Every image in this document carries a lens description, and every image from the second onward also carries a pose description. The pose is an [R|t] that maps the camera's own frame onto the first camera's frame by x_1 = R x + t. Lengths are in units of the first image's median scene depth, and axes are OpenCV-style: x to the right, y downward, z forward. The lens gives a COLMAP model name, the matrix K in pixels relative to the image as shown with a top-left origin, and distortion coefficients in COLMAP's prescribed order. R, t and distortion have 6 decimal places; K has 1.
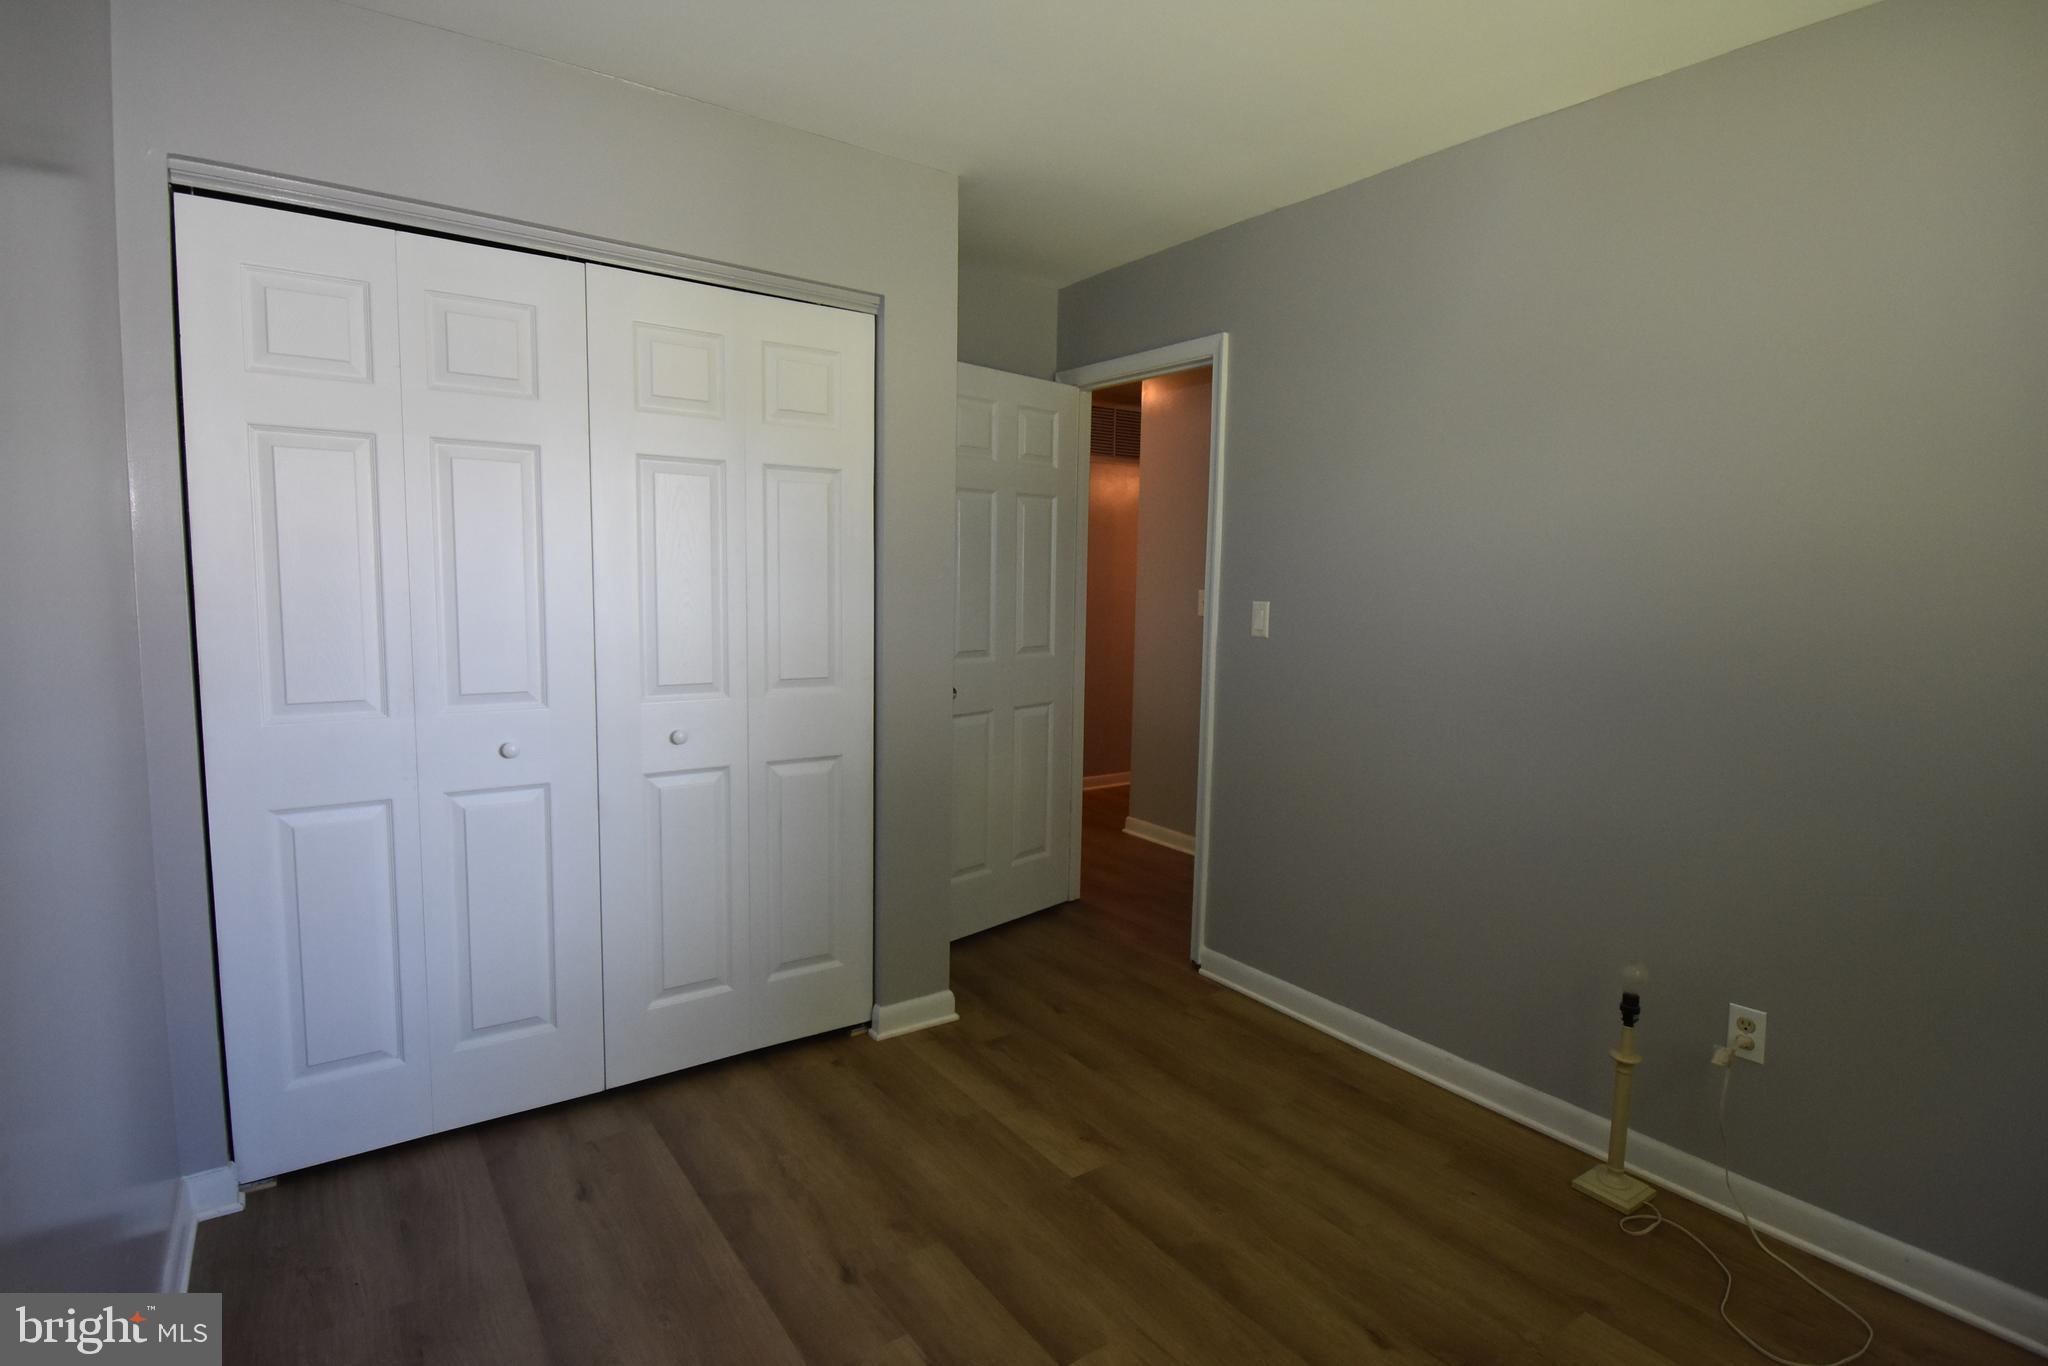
lens RADIAL K [[1006.8, 0, 1024.0], [0, 1006.8, 683.0], [0, 0, 1]] dist [0.002685, -0.000258]
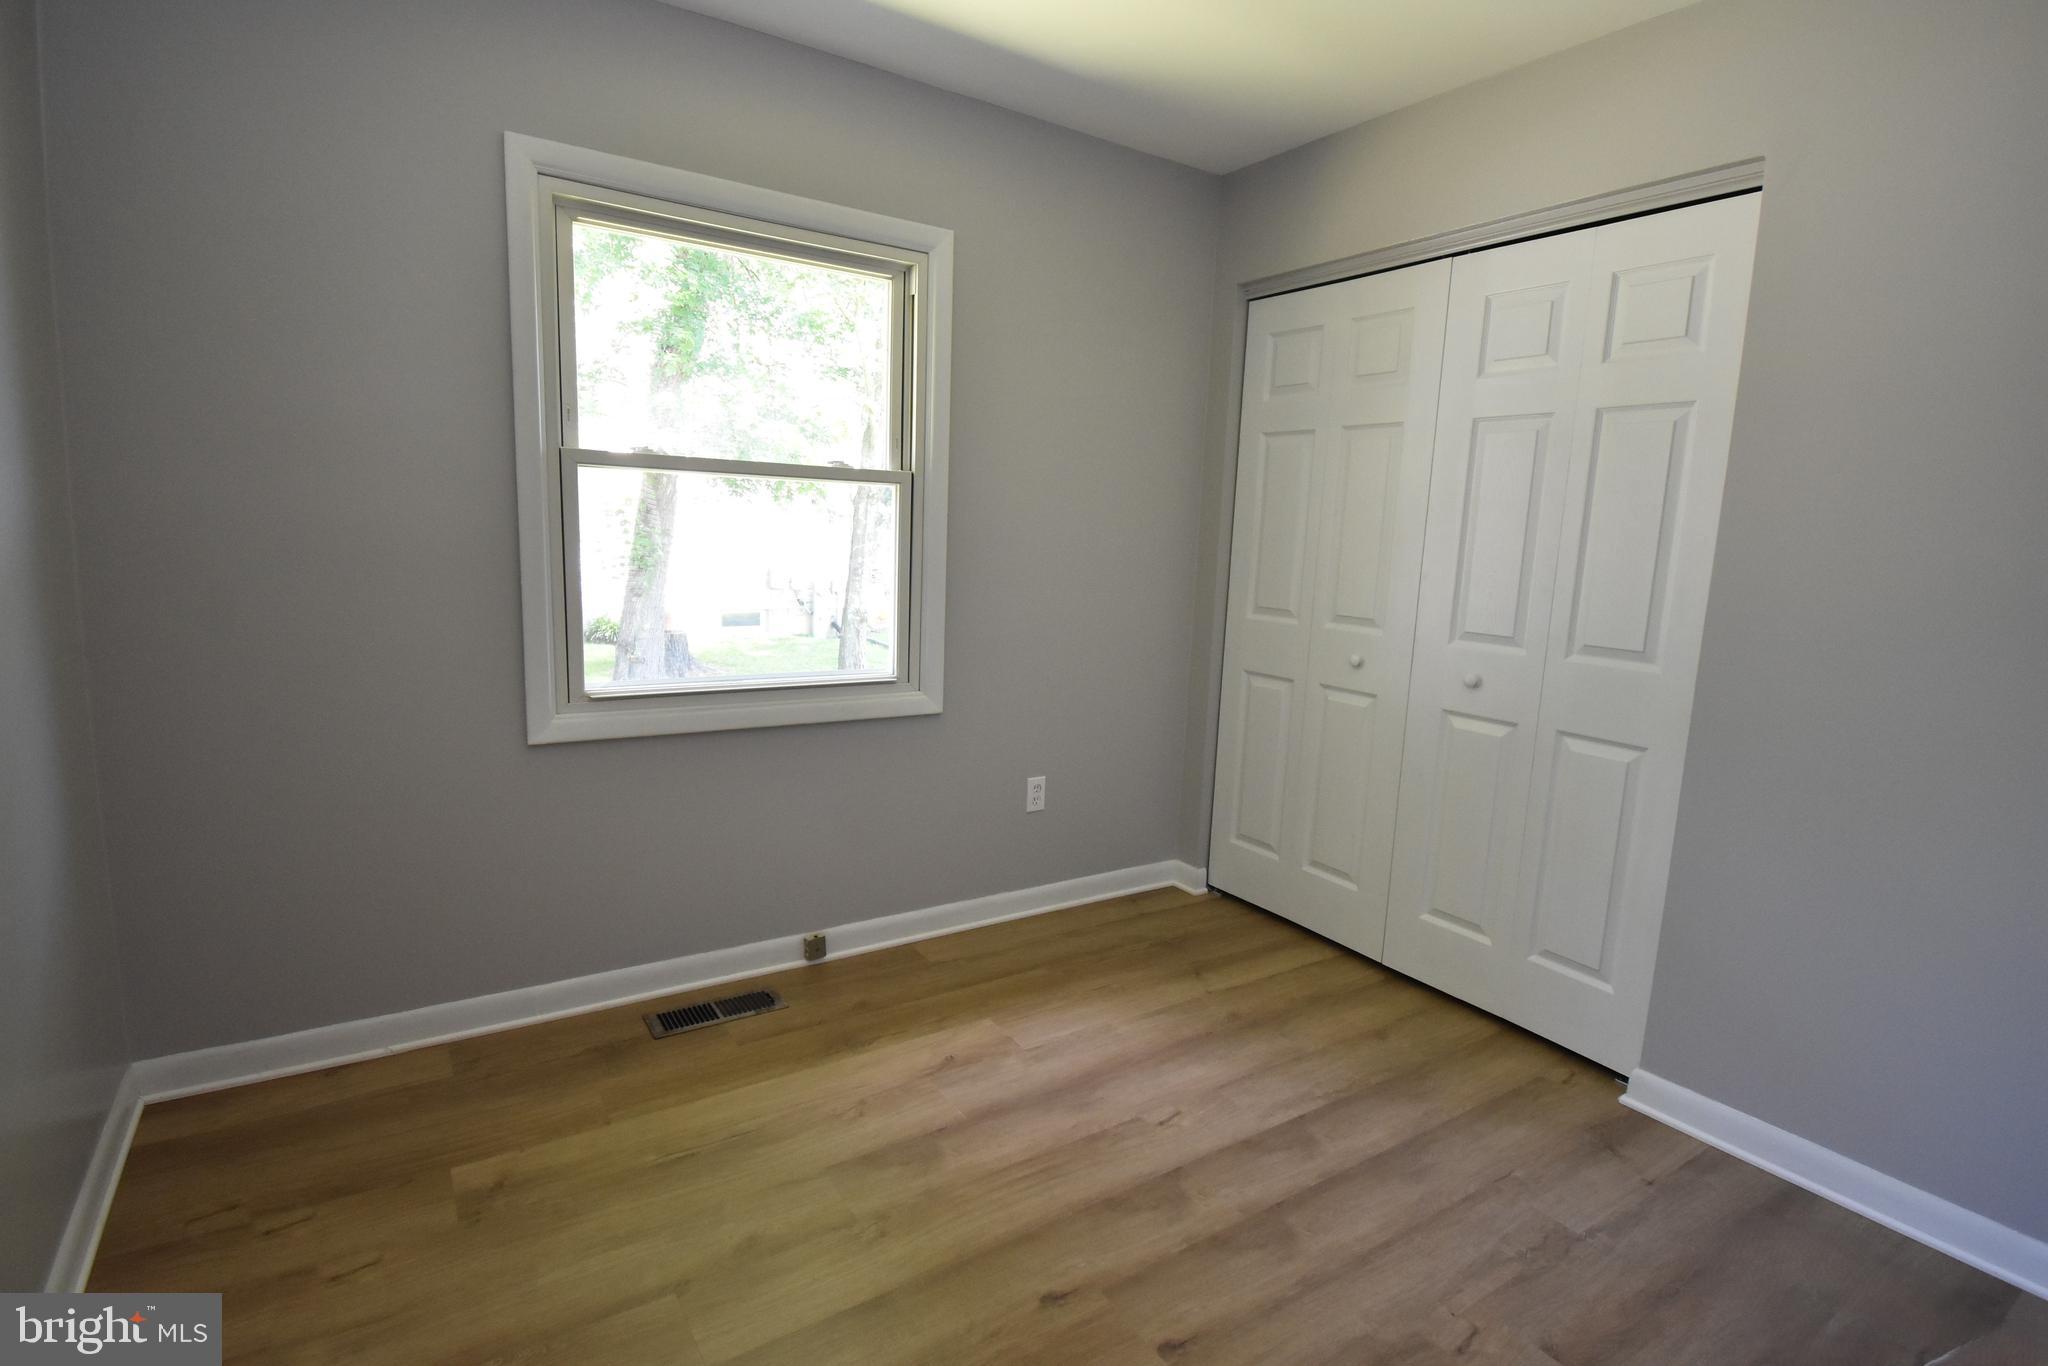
lens RADIAL K [[1006.8, 0, 1024.0], [0, 1006.8, 683.0], [0, 0, 1]] dist [0.002685, -0.000258]
pose [[-0.044630, 0.137670, -0.989472, 0.741854], [-0.135934, 0.980410, 0.142540, -0.034626], [0.989712, 0.140864, -0.025041, 0.565540]]
